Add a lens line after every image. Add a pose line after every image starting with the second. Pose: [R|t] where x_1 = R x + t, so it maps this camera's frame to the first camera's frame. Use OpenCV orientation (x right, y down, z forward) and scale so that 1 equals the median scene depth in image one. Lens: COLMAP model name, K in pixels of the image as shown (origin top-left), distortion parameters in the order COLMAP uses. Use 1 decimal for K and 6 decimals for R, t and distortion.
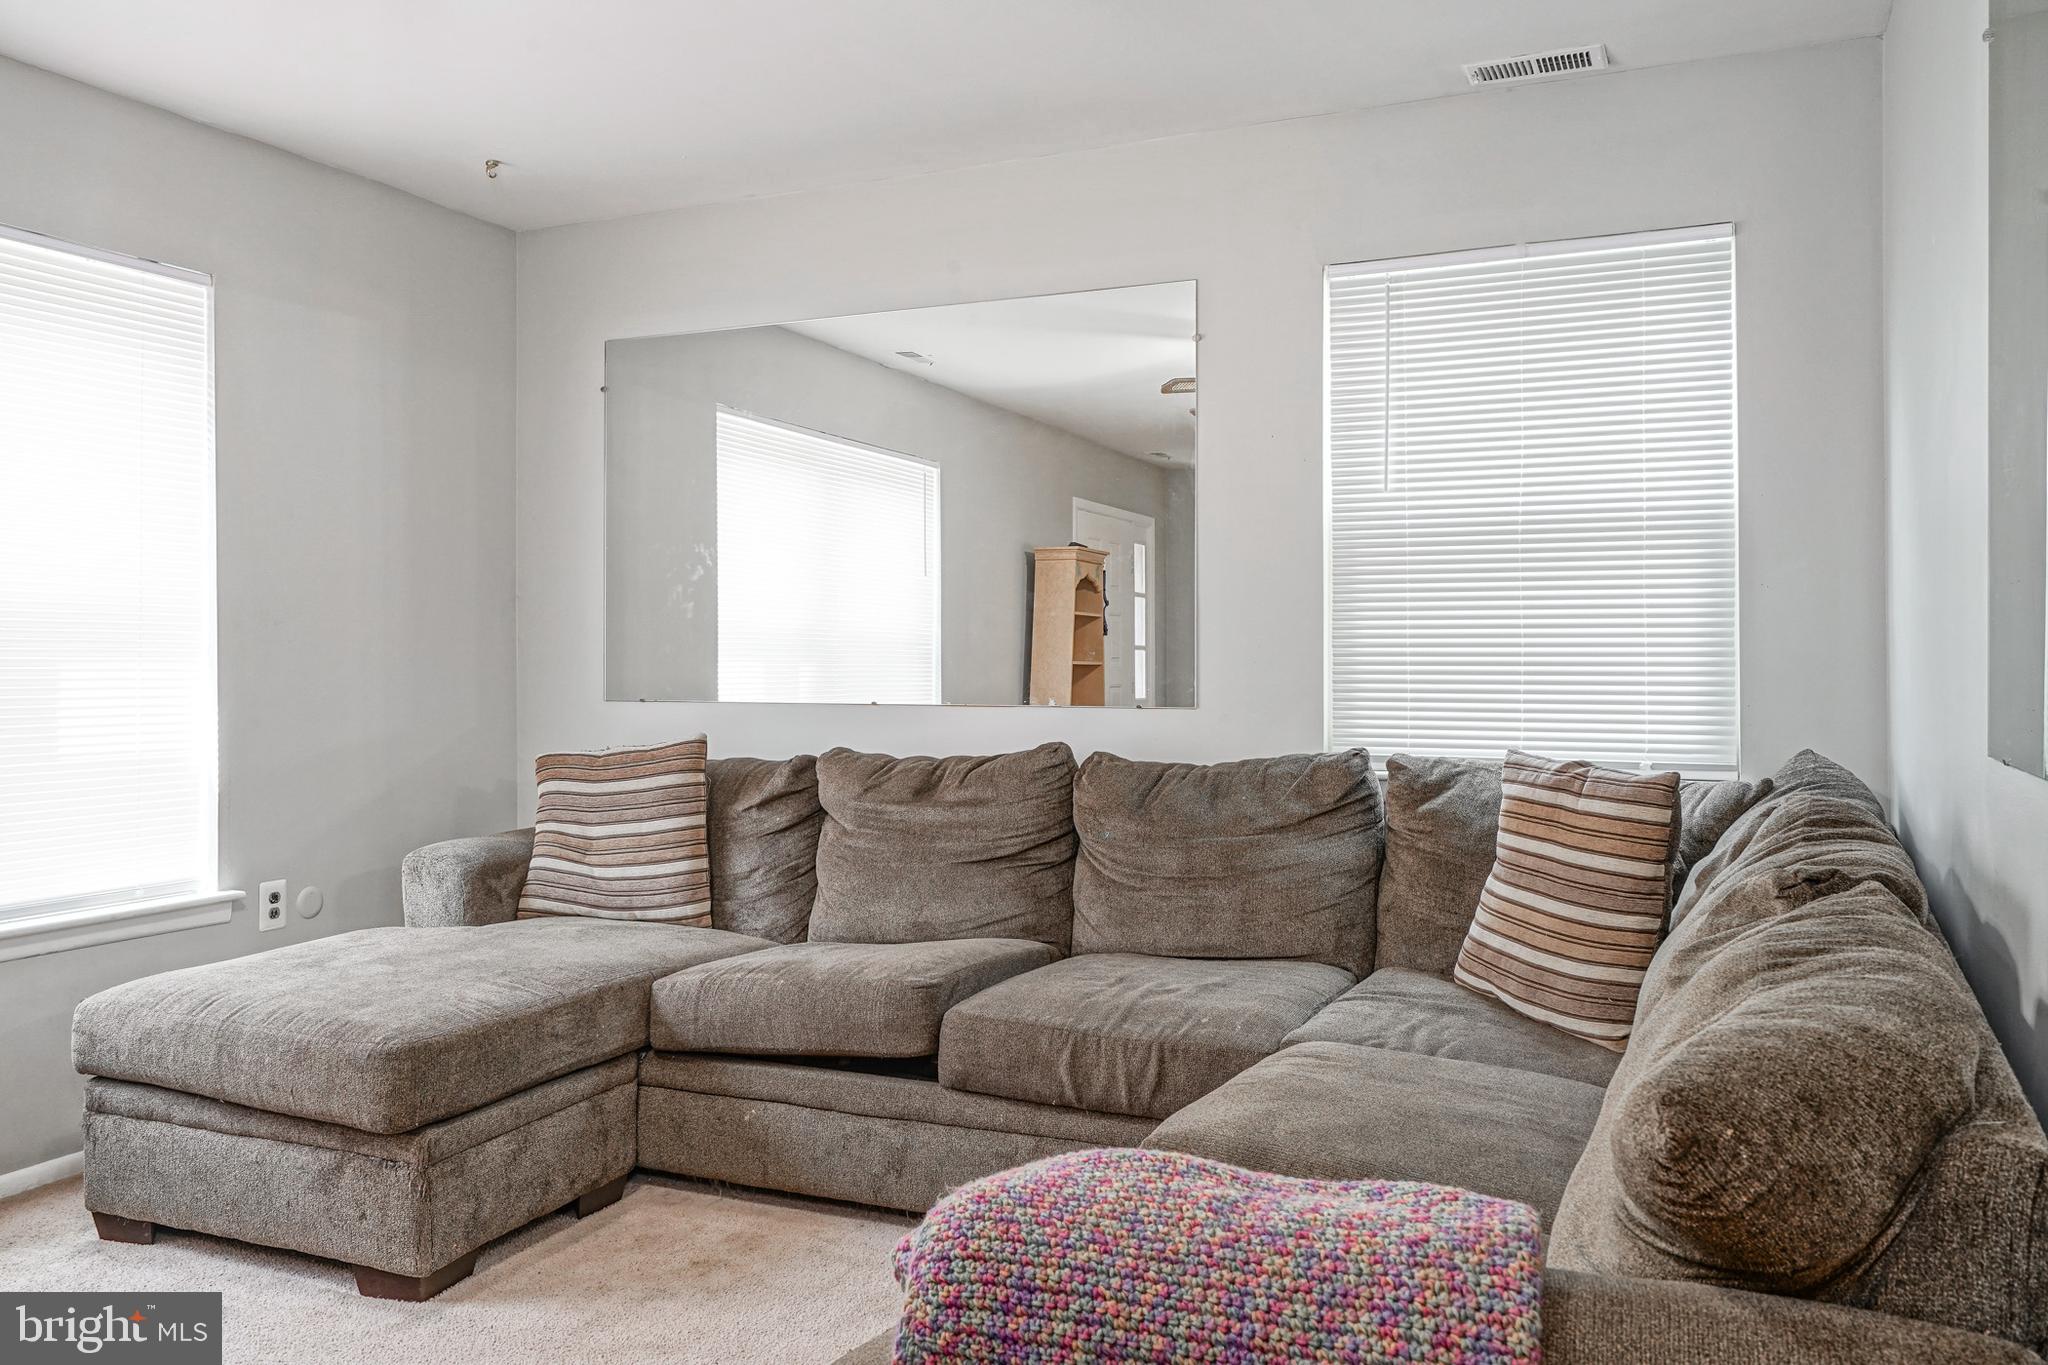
lens RADIAL K [[1565.8, 0, 1021.0], [0, 1565.8, 649.8], [0, 0, 1]] dist [0.012021, -0.003401]
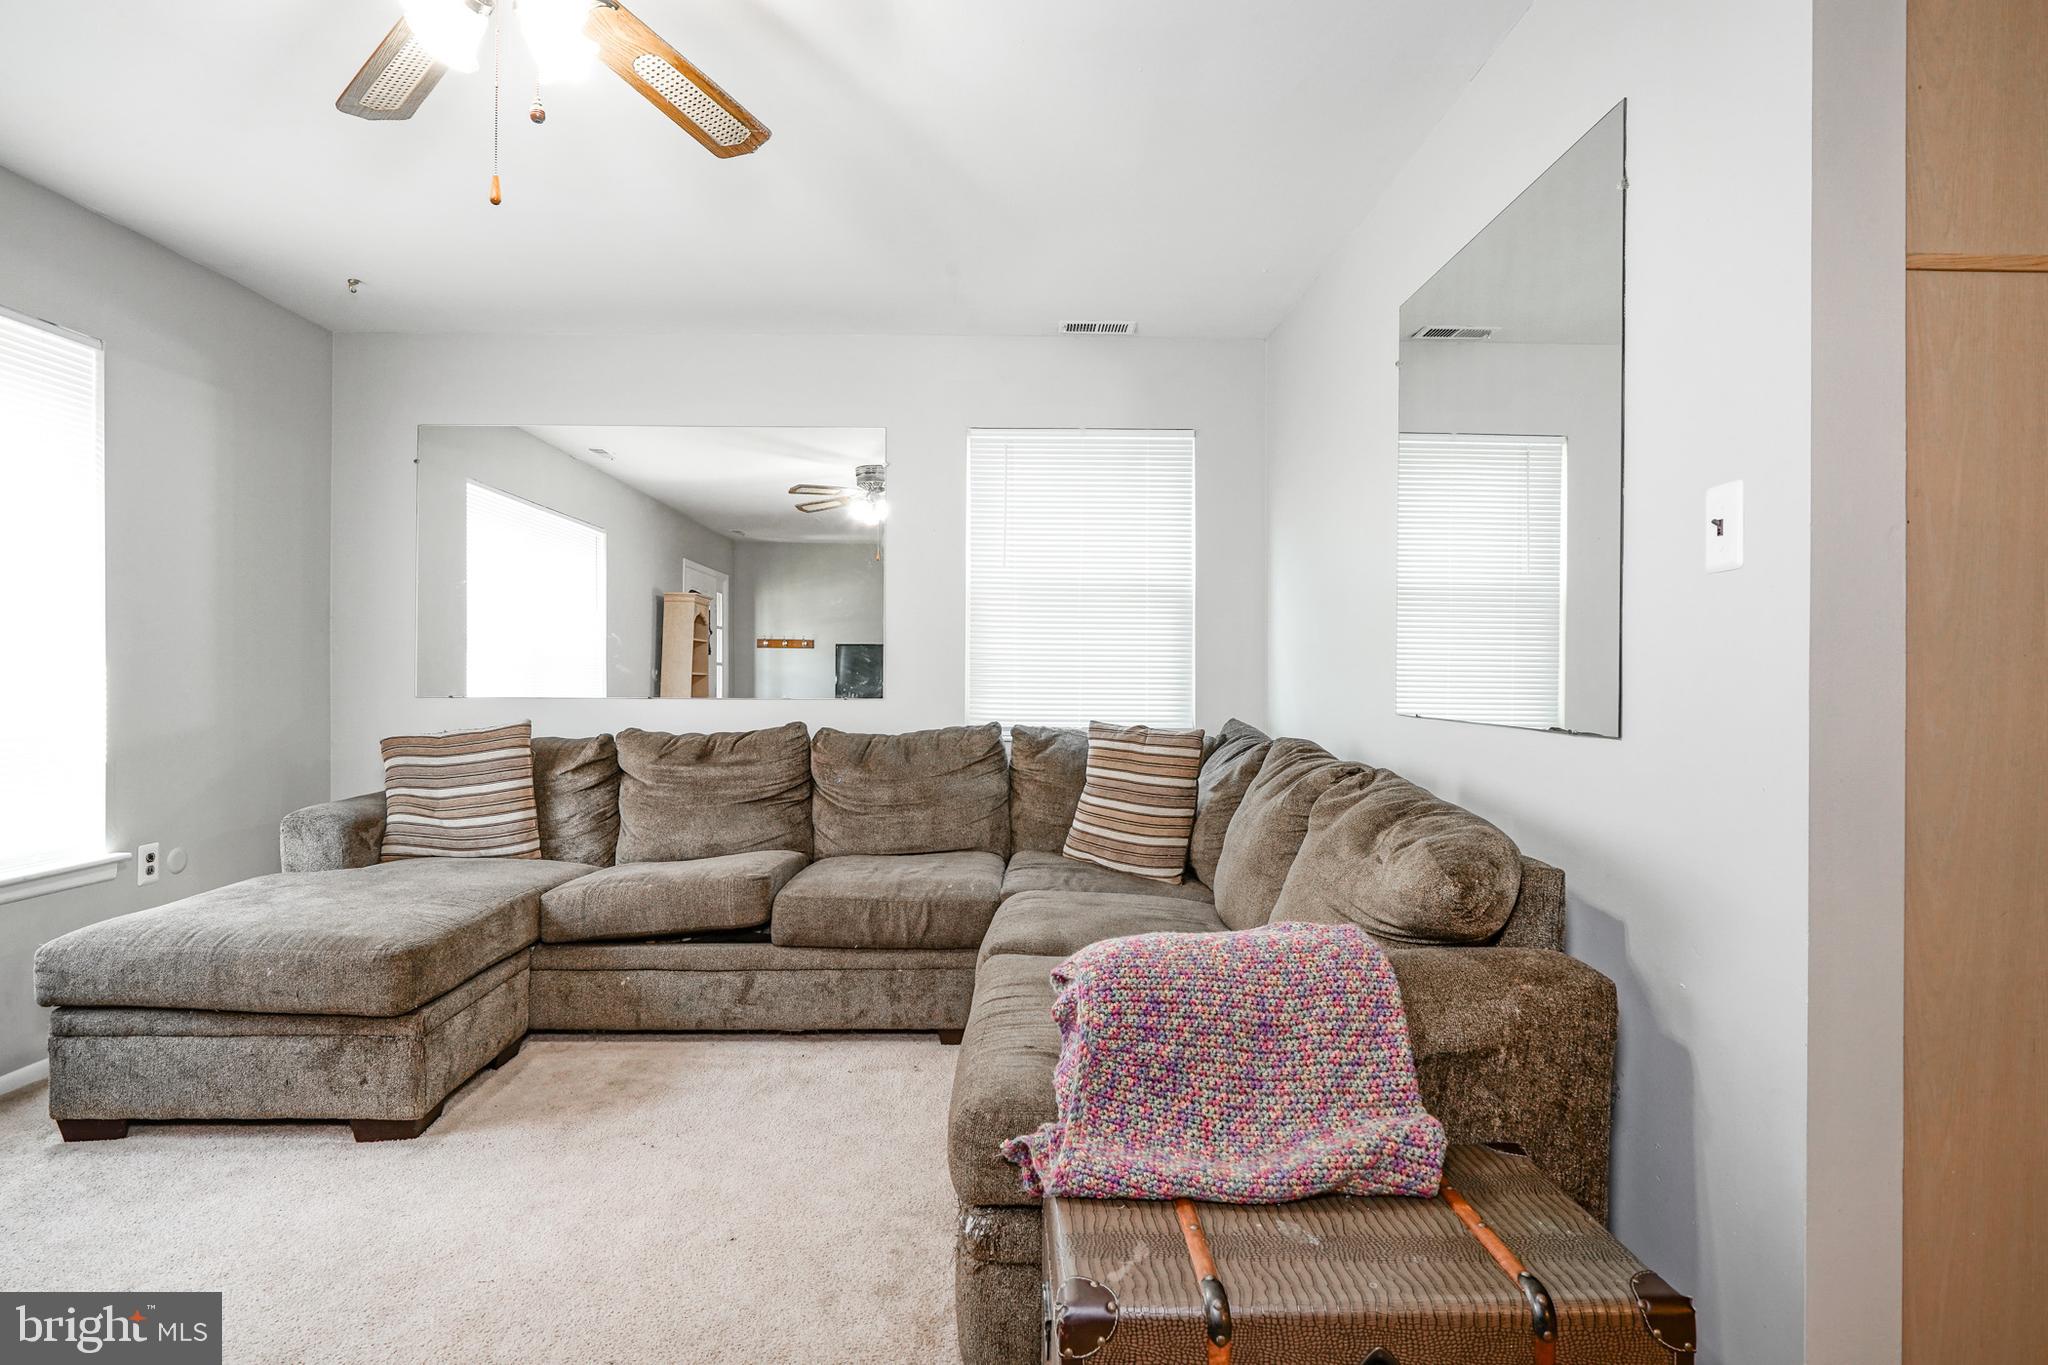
lens RADIAL K [[1056.0, 0, 1017.5], [0, 1056.0, 675.6], [0, 0, 1]] dist [-0.000741, 0.000159]
pose [[0.908971, 0.005395, 0.416824, -0.235888], [-0.008049, 0.999957, 0.004609, 0.008424], [-0.416781, -0.007545, 0.908976, -0.027800]]
